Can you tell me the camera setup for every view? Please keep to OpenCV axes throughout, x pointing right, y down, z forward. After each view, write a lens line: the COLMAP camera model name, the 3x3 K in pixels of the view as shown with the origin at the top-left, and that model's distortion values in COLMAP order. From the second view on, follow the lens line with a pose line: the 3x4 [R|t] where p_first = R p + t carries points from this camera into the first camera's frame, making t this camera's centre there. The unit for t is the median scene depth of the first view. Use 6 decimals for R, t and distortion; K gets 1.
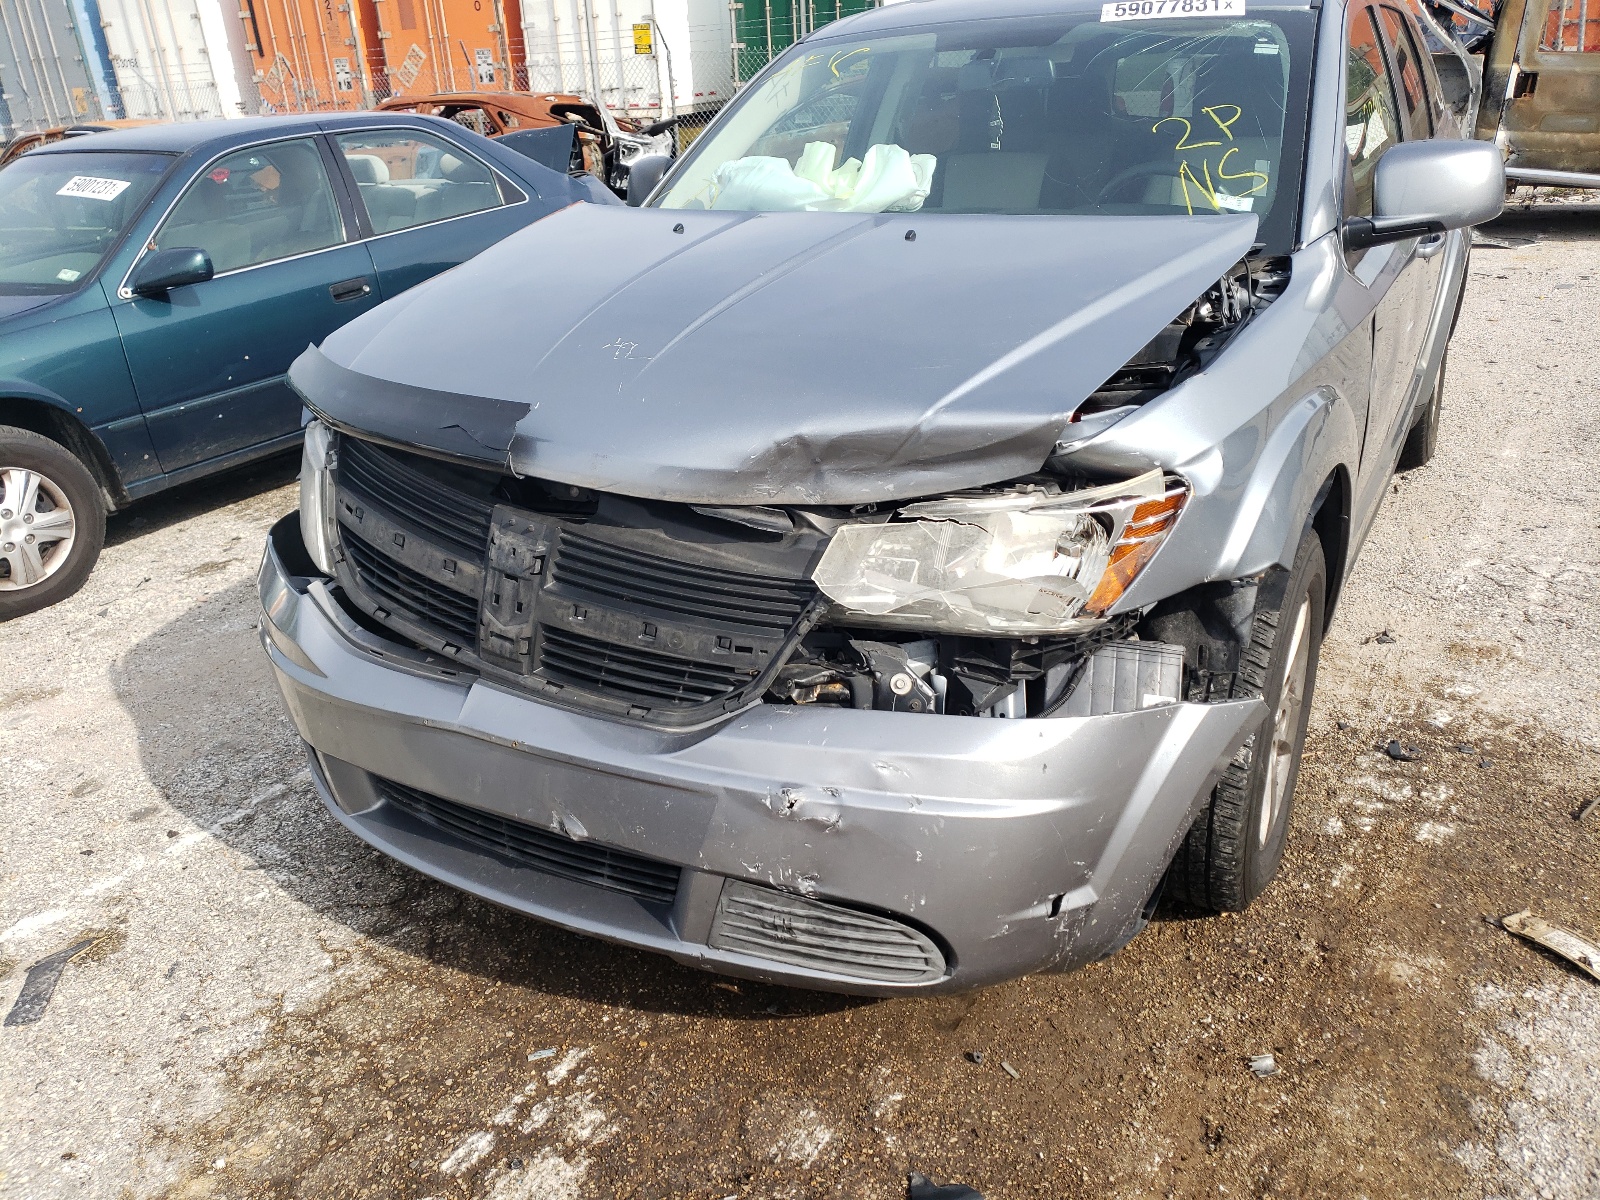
lens RADIAL K [[1227.2, 0, 798.3], [0, 1227.2, 590.1], [0, 0, 1]] dist [0.026163, -0.006089]
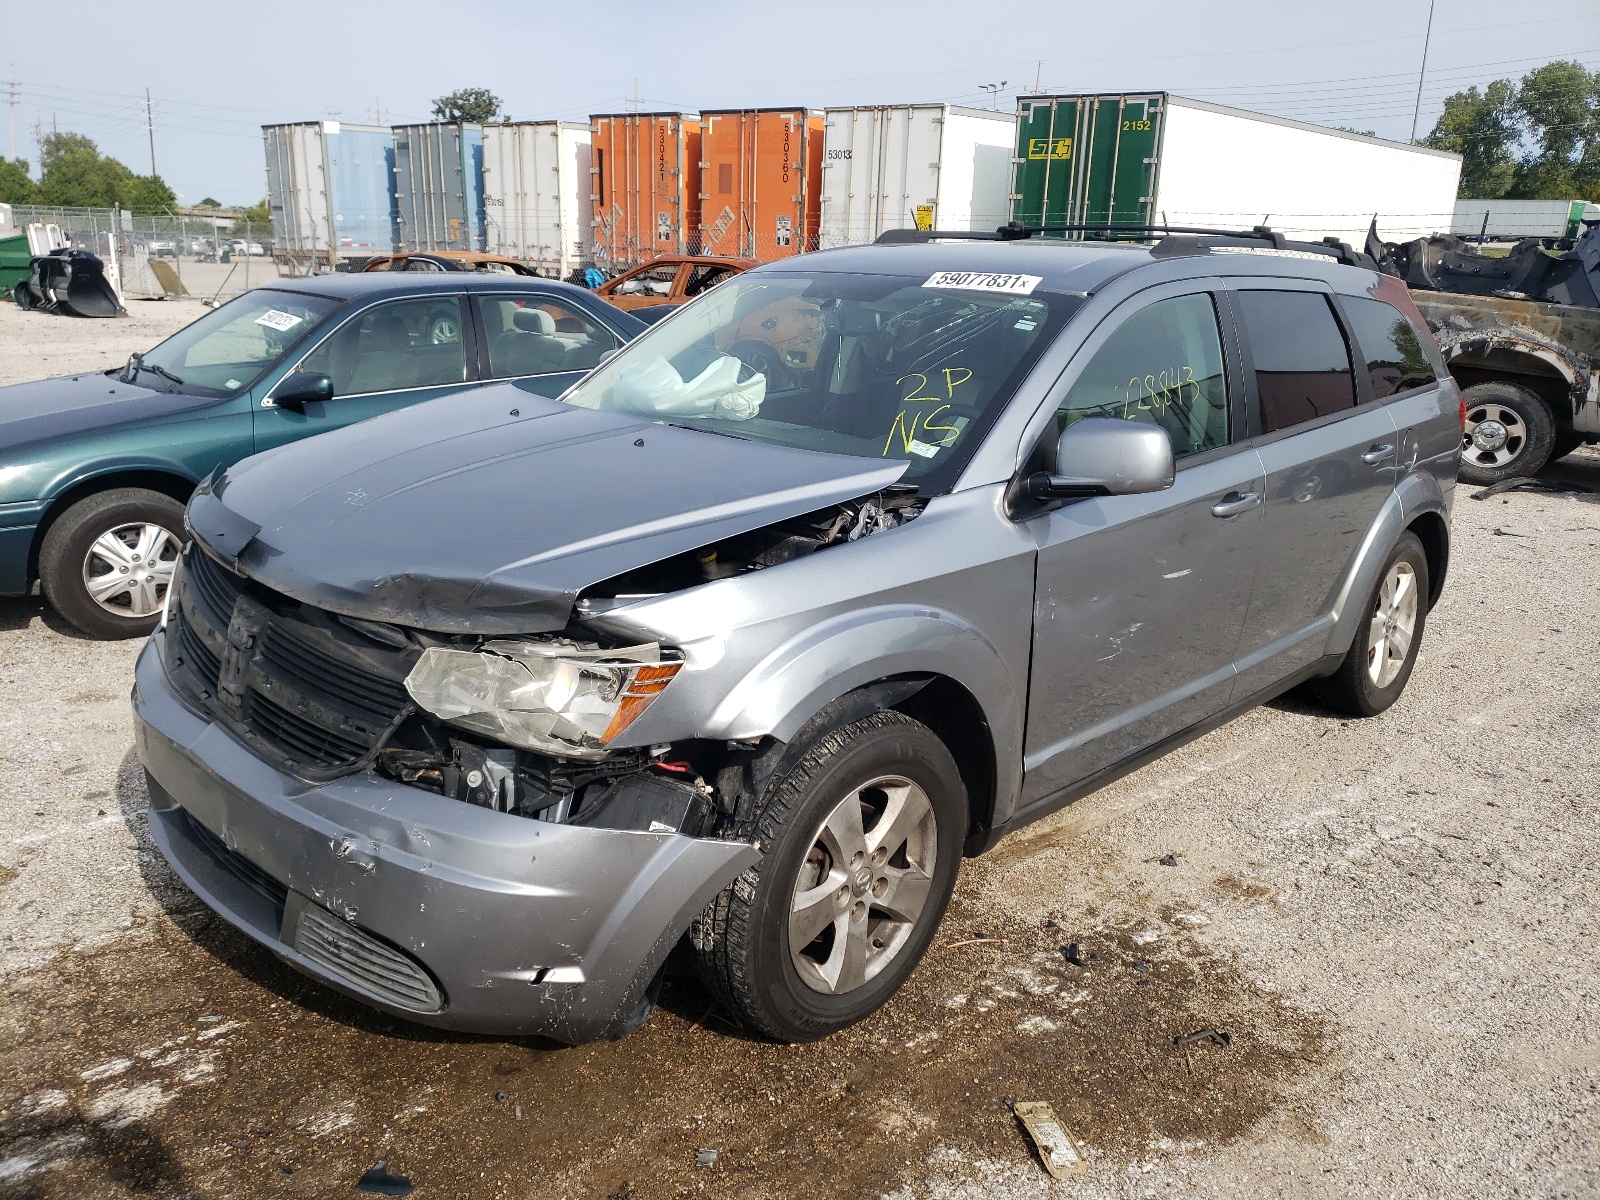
lens RADIAL K [[1227.2, 0, 801.8], [0, 1227.2, 598.1], [0, 0, 1]] dist [0.026163, -0.006089]
pose [[0.962677, 0.152593, -0.223535, 0.632387], [-0.176999, 0.979765, -0.093443, -0.045569], [0.204753, 0.129521, 0.970206, -0.193470]]
